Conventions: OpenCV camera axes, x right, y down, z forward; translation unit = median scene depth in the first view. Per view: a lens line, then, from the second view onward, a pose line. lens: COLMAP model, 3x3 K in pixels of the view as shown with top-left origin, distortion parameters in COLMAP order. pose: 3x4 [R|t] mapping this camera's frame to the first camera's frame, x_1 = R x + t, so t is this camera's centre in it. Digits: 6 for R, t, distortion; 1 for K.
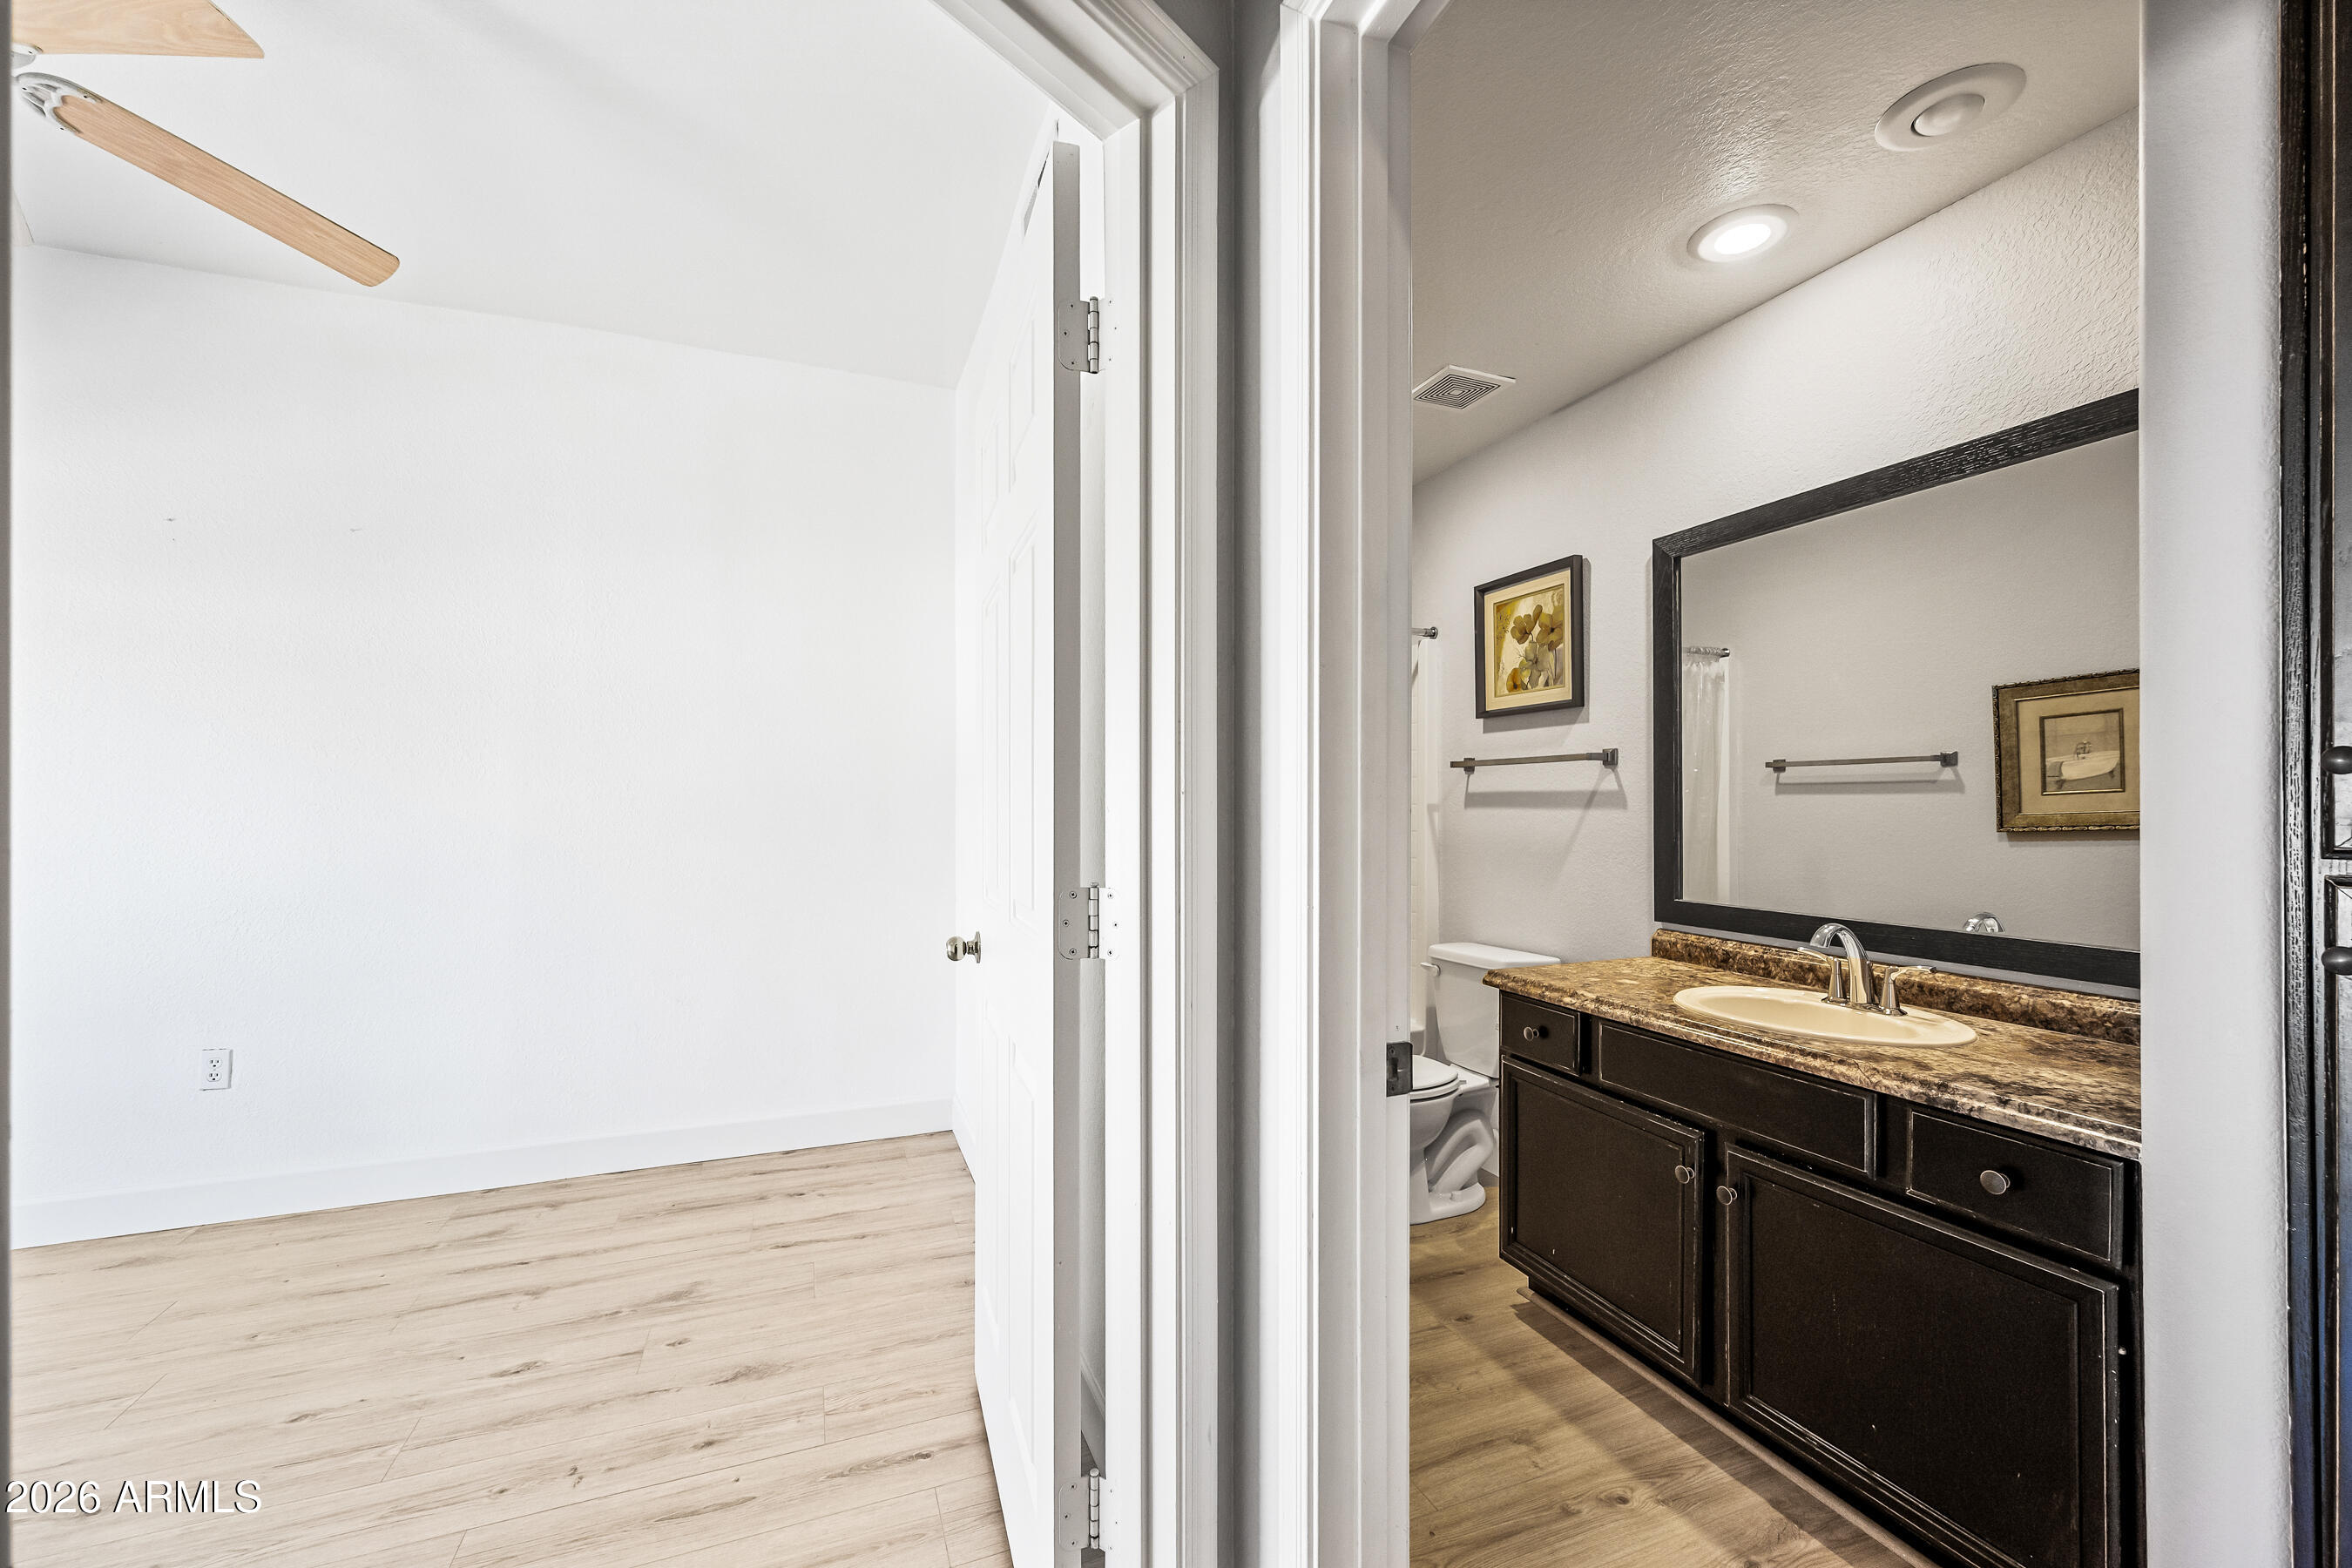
lens RADIAL K [[935.2, 0, 1183.6], [0, 935.2, 795.6], [0, 0, 1]] dist [-0.001088, -0.000242]
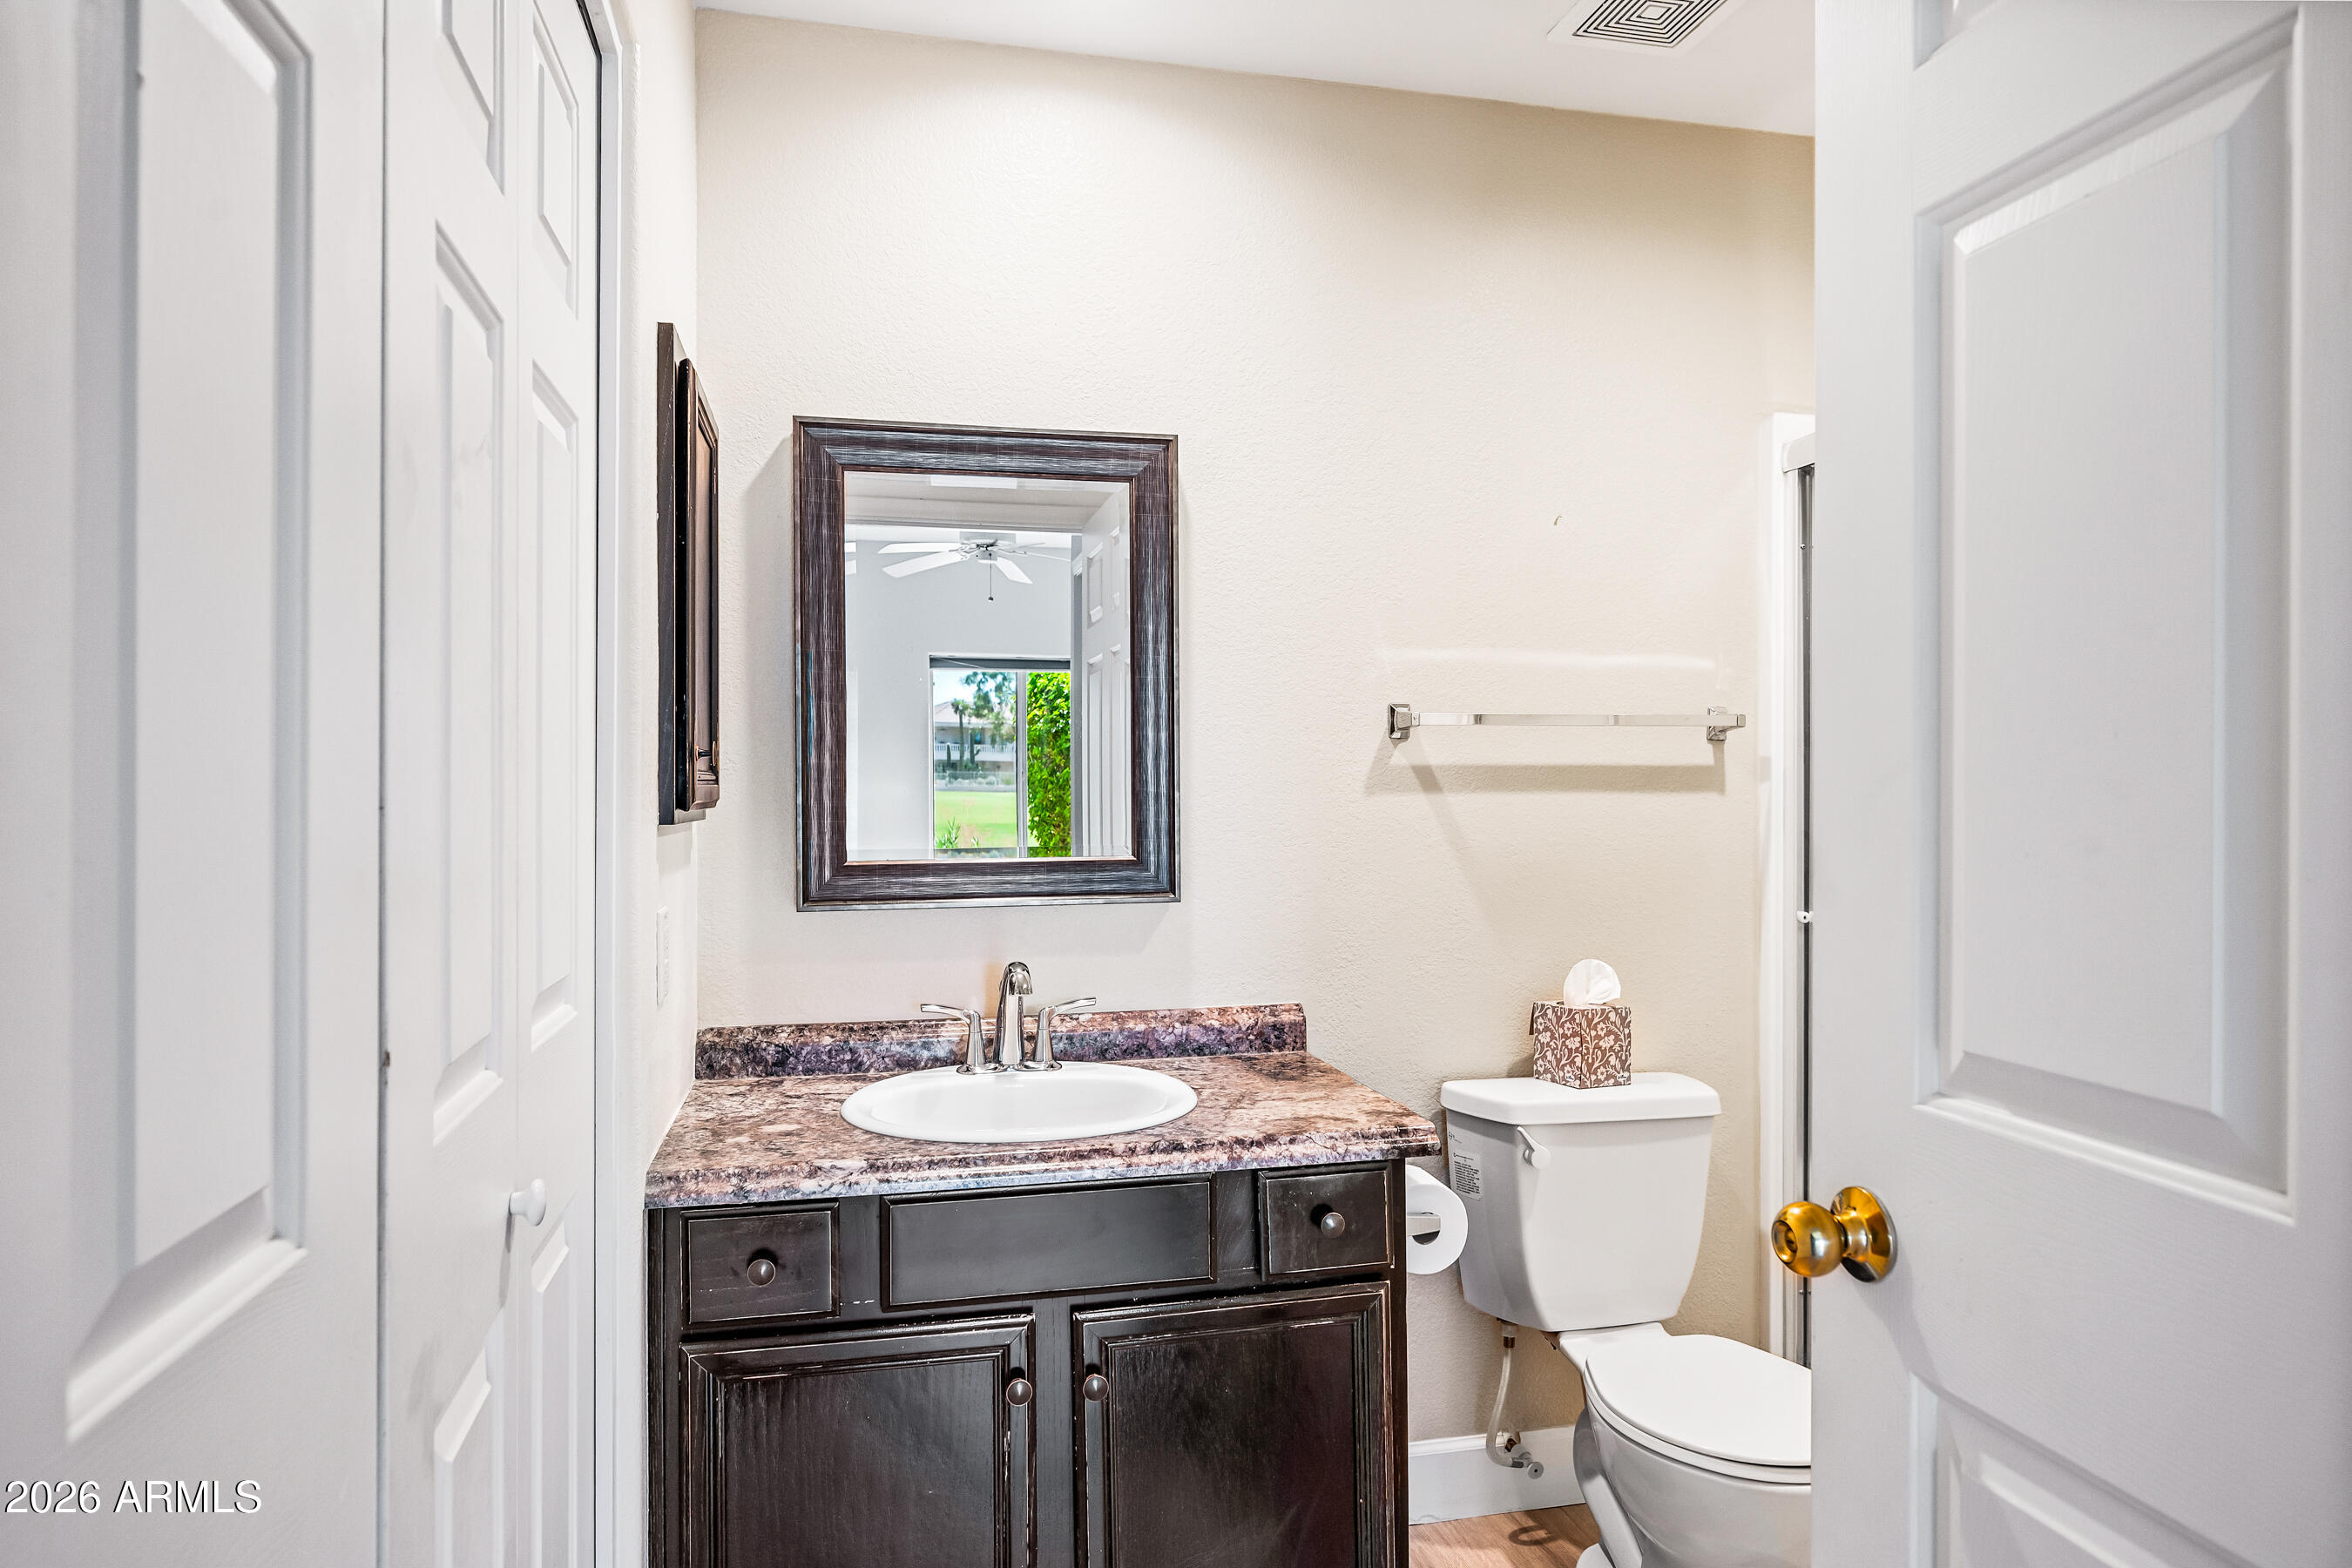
lens RADIAL K [[1421.8, 0, 1175.4], [0, 1421.8, 788.4], [0, 0, 1]] dist [0.001754, -0.000073]
pose [[0.144055, -0.001474, 0.989569, -0.361983], [-0.002370, 0.999996, 0.001834, -0.008184], [-0.989567, -0.002609, 0.144051, 0.692911]]
